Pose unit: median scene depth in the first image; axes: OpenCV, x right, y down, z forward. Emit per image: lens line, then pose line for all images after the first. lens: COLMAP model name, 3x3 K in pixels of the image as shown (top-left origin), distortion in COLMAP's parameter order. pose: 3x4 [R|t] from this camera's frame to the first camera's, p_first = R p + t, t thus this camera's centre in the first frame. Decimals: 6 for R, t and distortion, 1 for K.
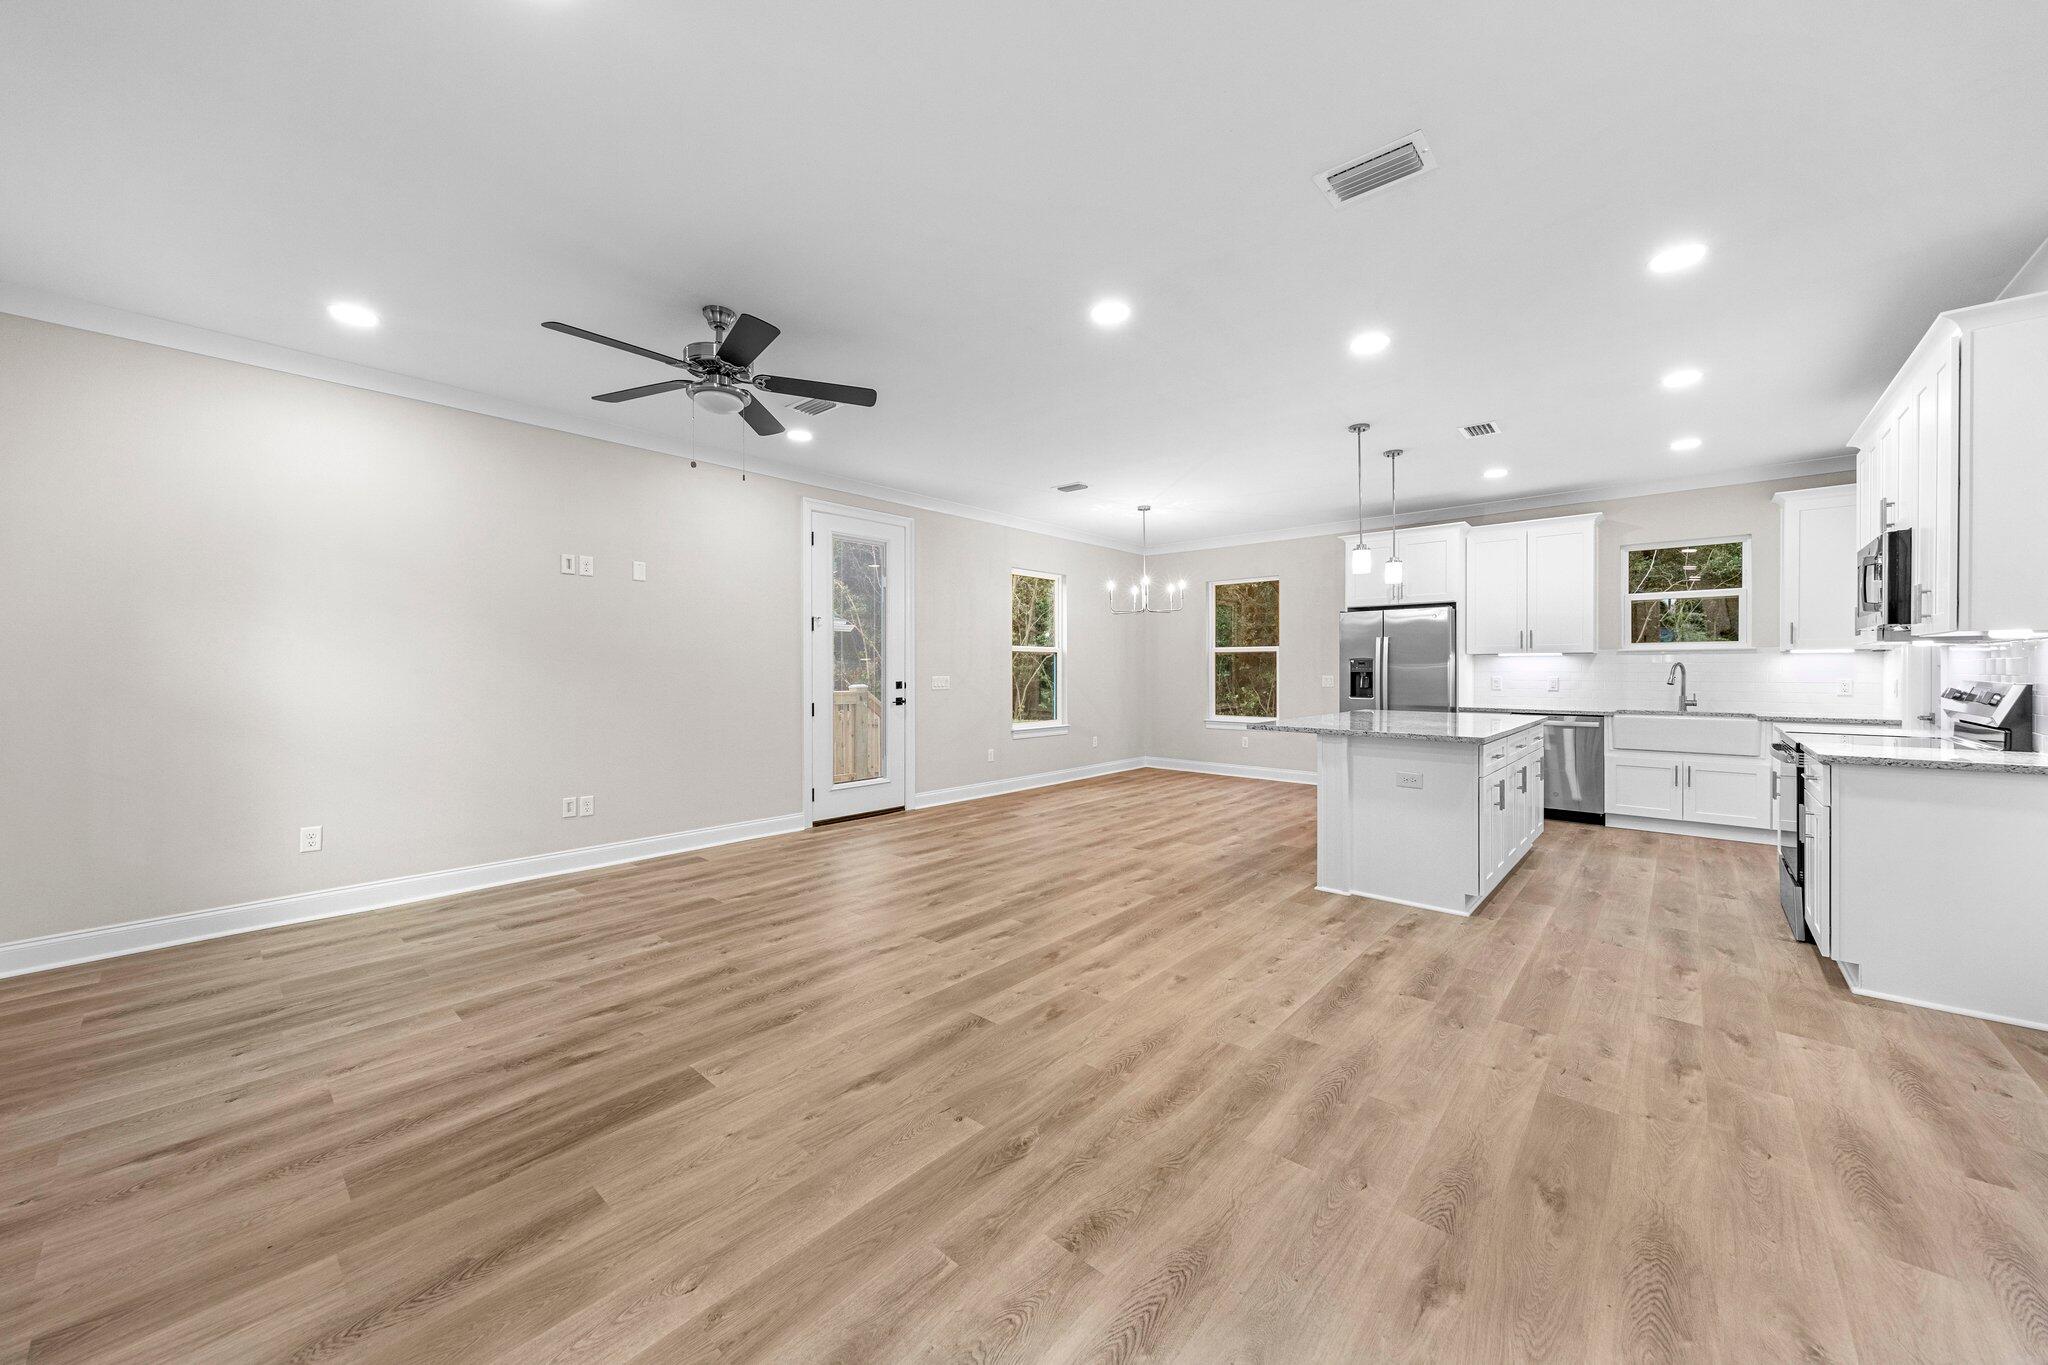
lens RADIAL K [[737.3, 0, 1023.2], [0, 737.3, 676.3], [0, 0, 1]] dist [0.006135, -0.000446]
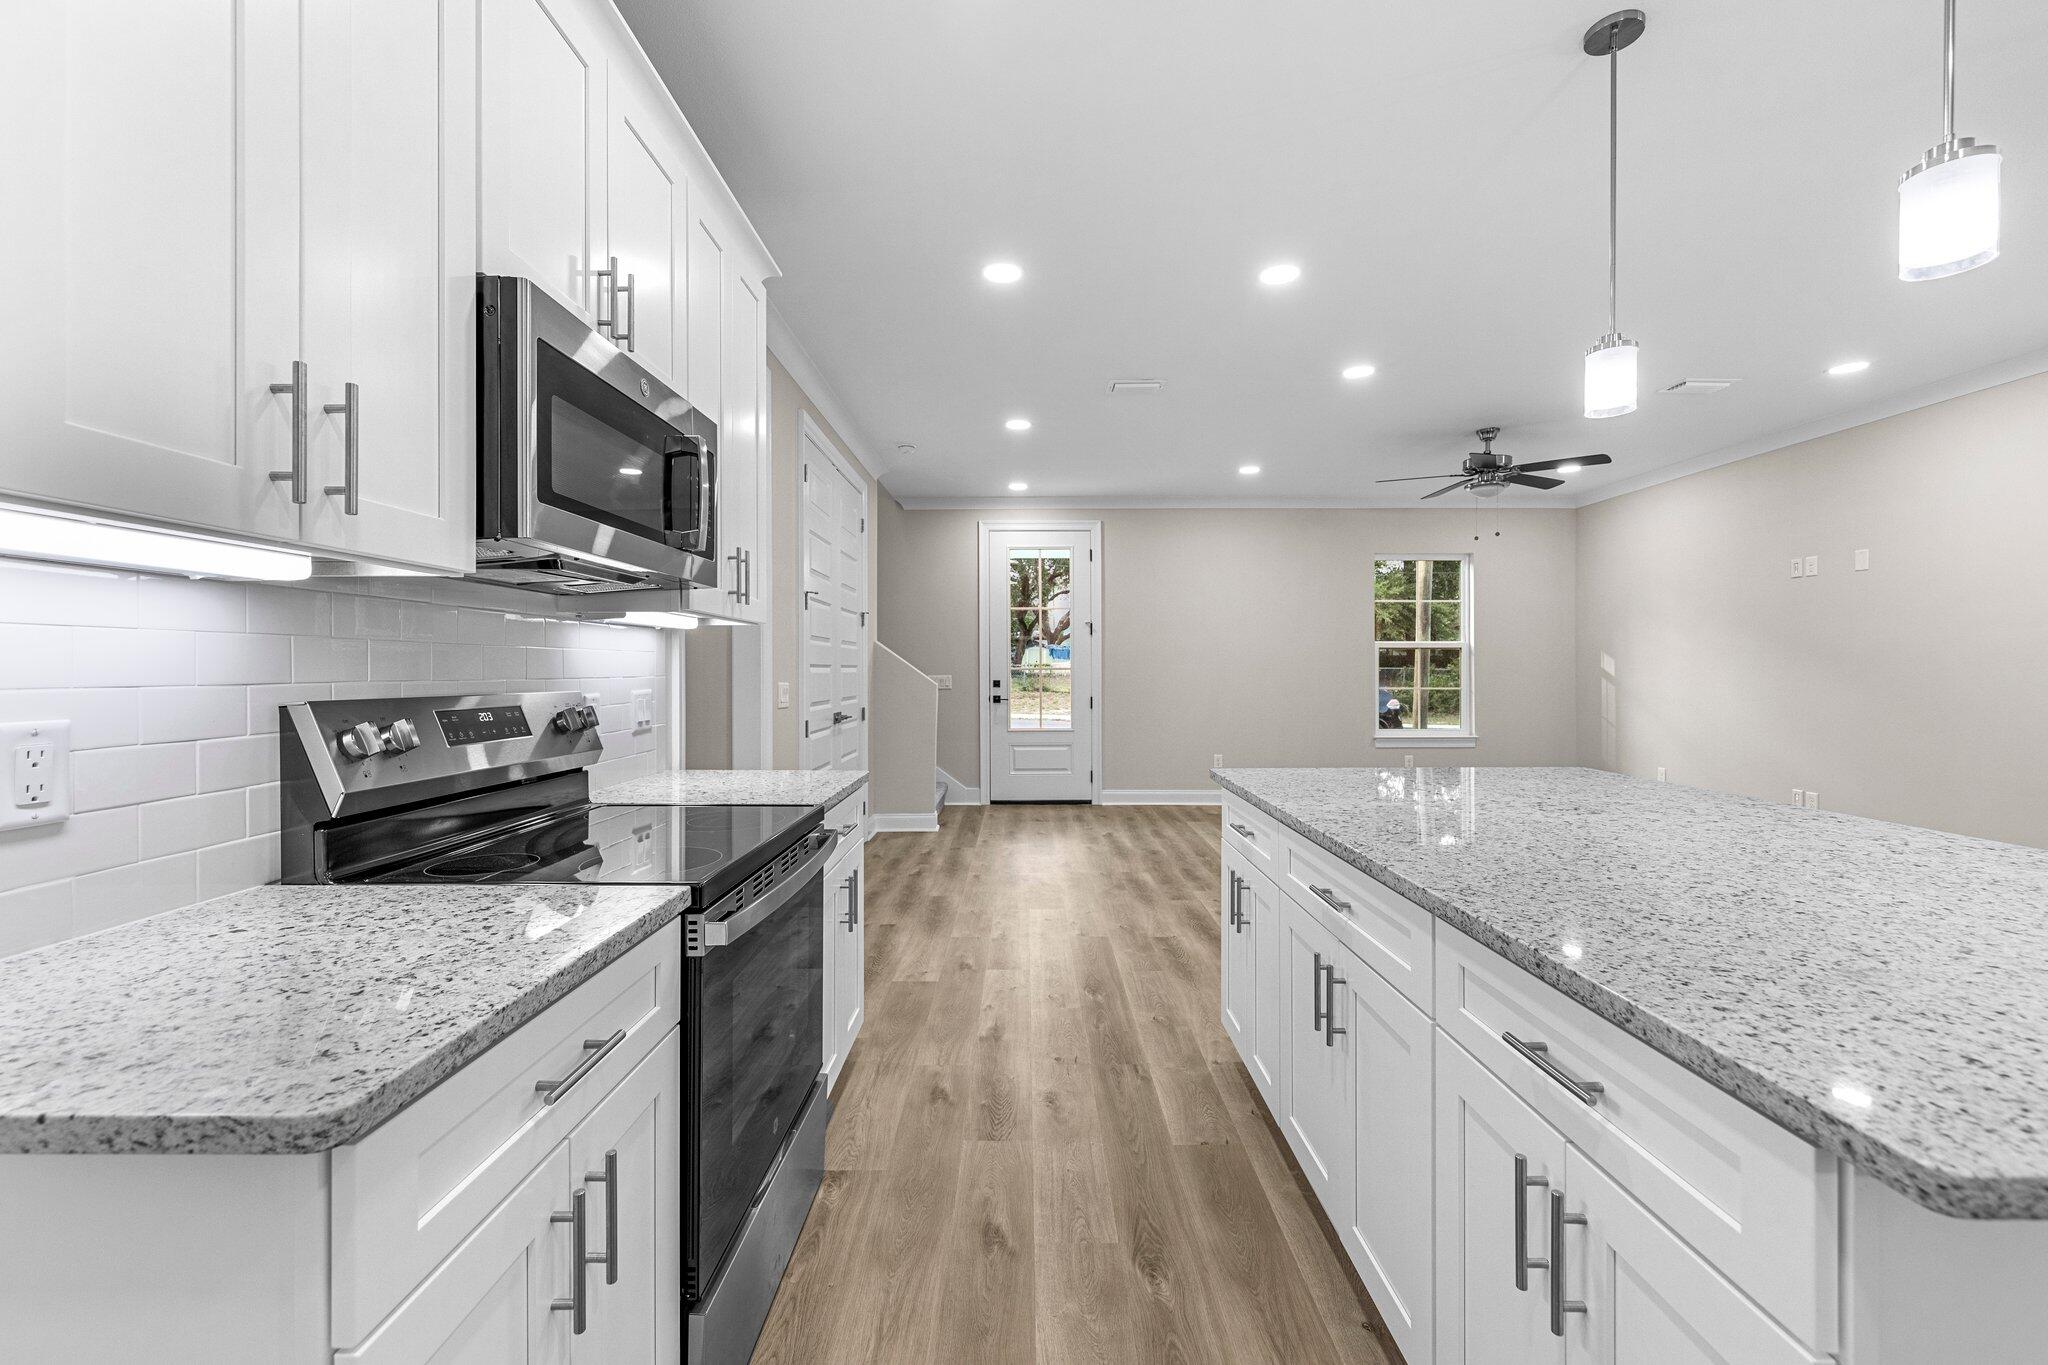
lens RADIAL K [[827.6, 0, 1021.7], [0, 827.6, 673.0], [0, 0, 1]] dist [0.006624, -0.000462]
pose [[-0.749483, 0.004199, -0.662010, 1.385934], [-0.005060, 0.999914, 0.012071, -0.014428], [0.662004, 0.012397, -0.749398, 1.603880]]
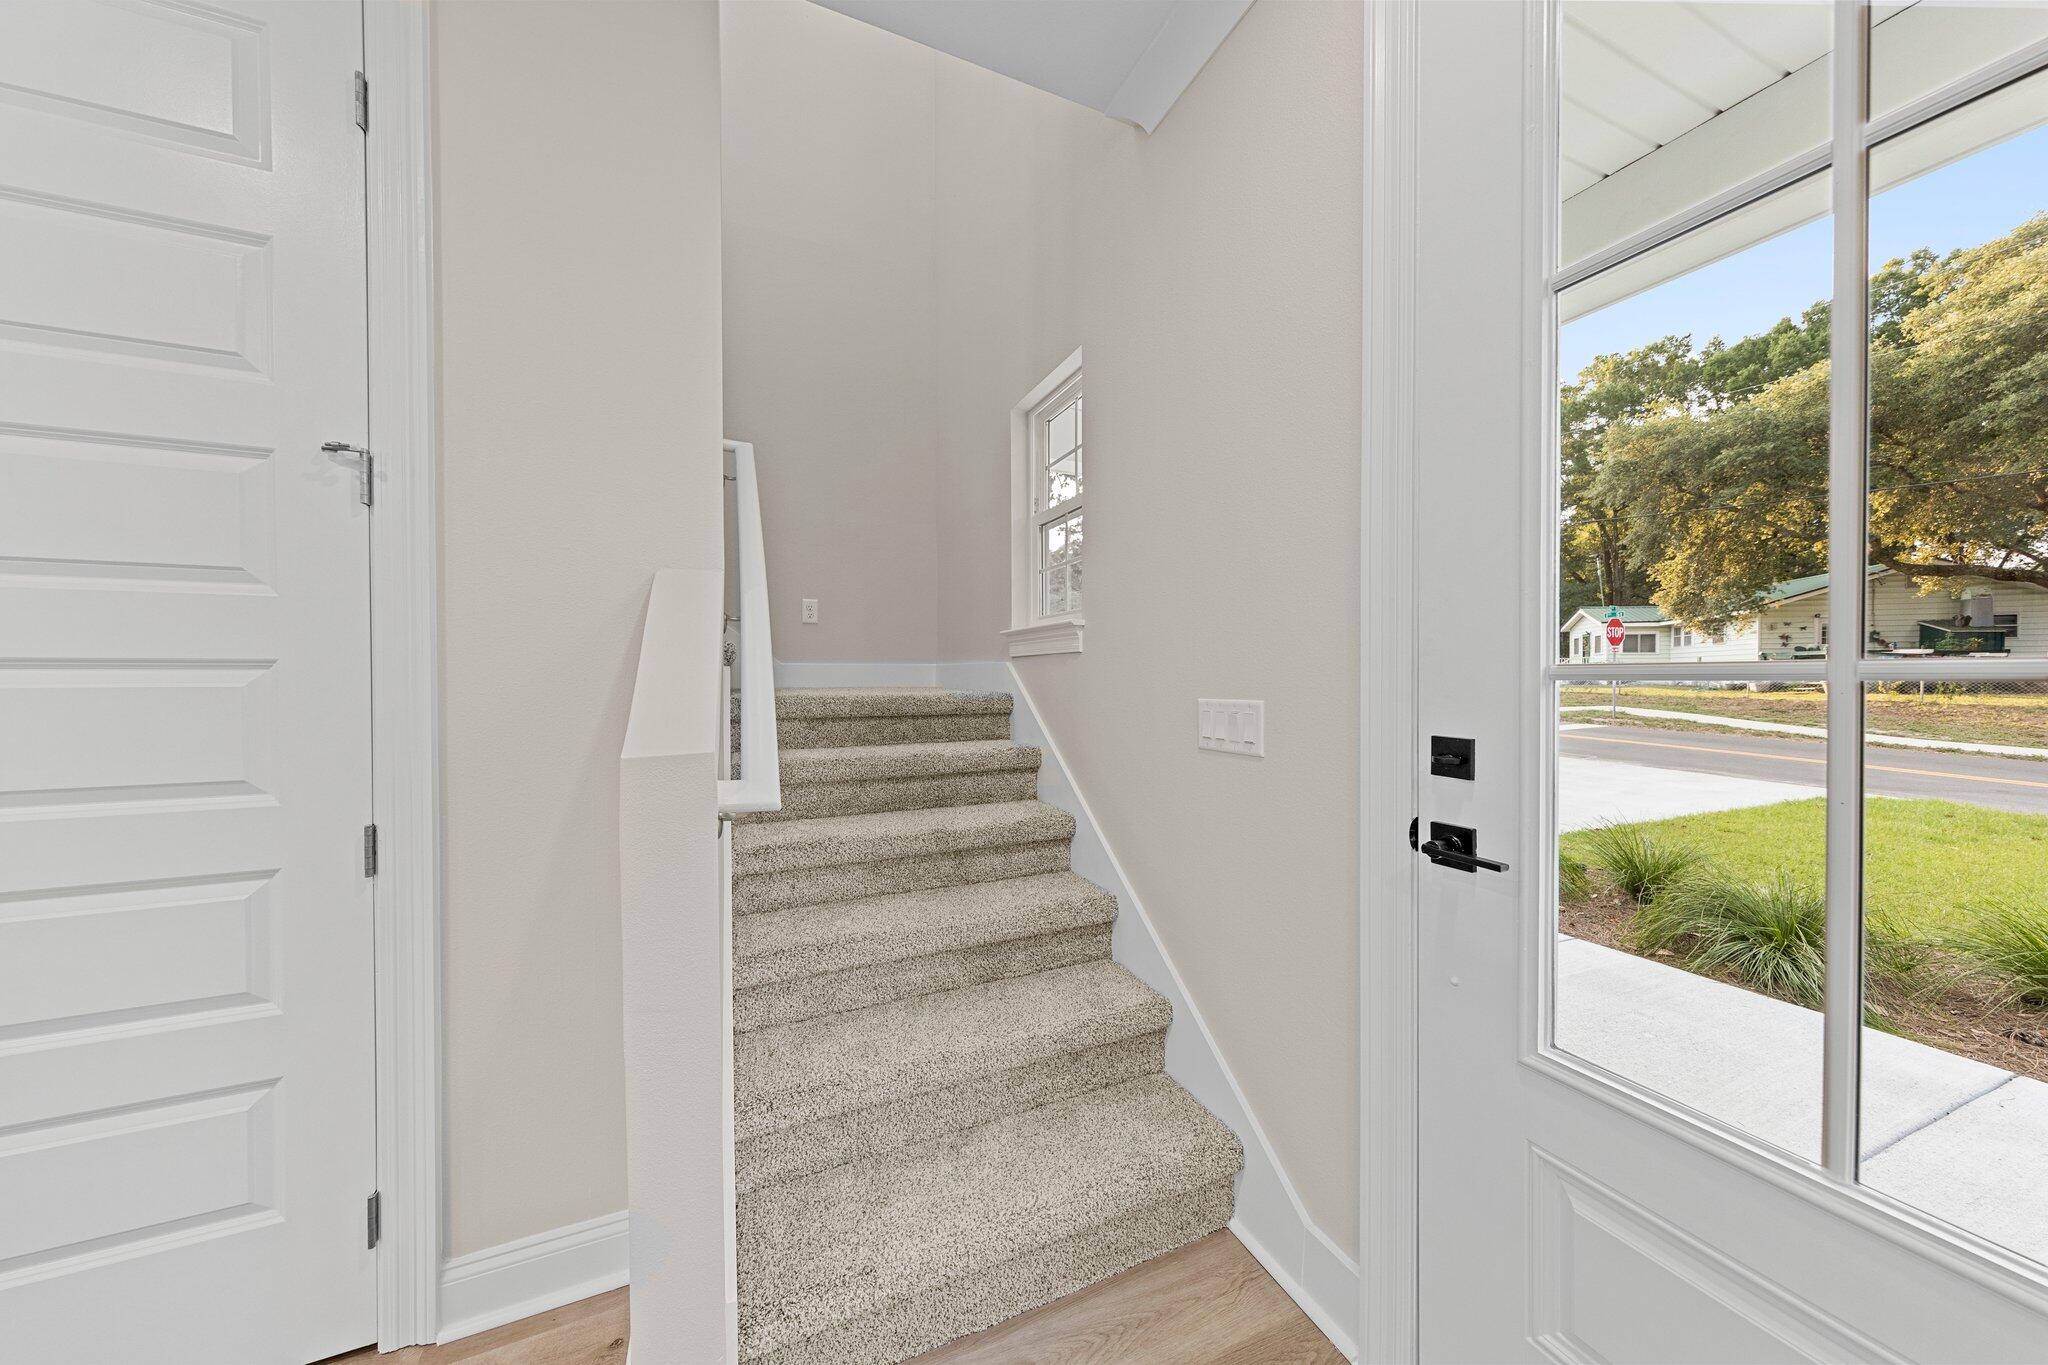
lens RADIAL K [[672.7, 0, 1024.0], [0, 672.7, 682.5], [0, 0, 1]] dist [0.005352, -0.000138]
pose [[-0.910291, -0.004490, 0.413945, -0.036728], [0.005102, 0.999744, 0.022064, -0.000974], [-0.413938, 0.022196, -0.910034, 0.211340]]
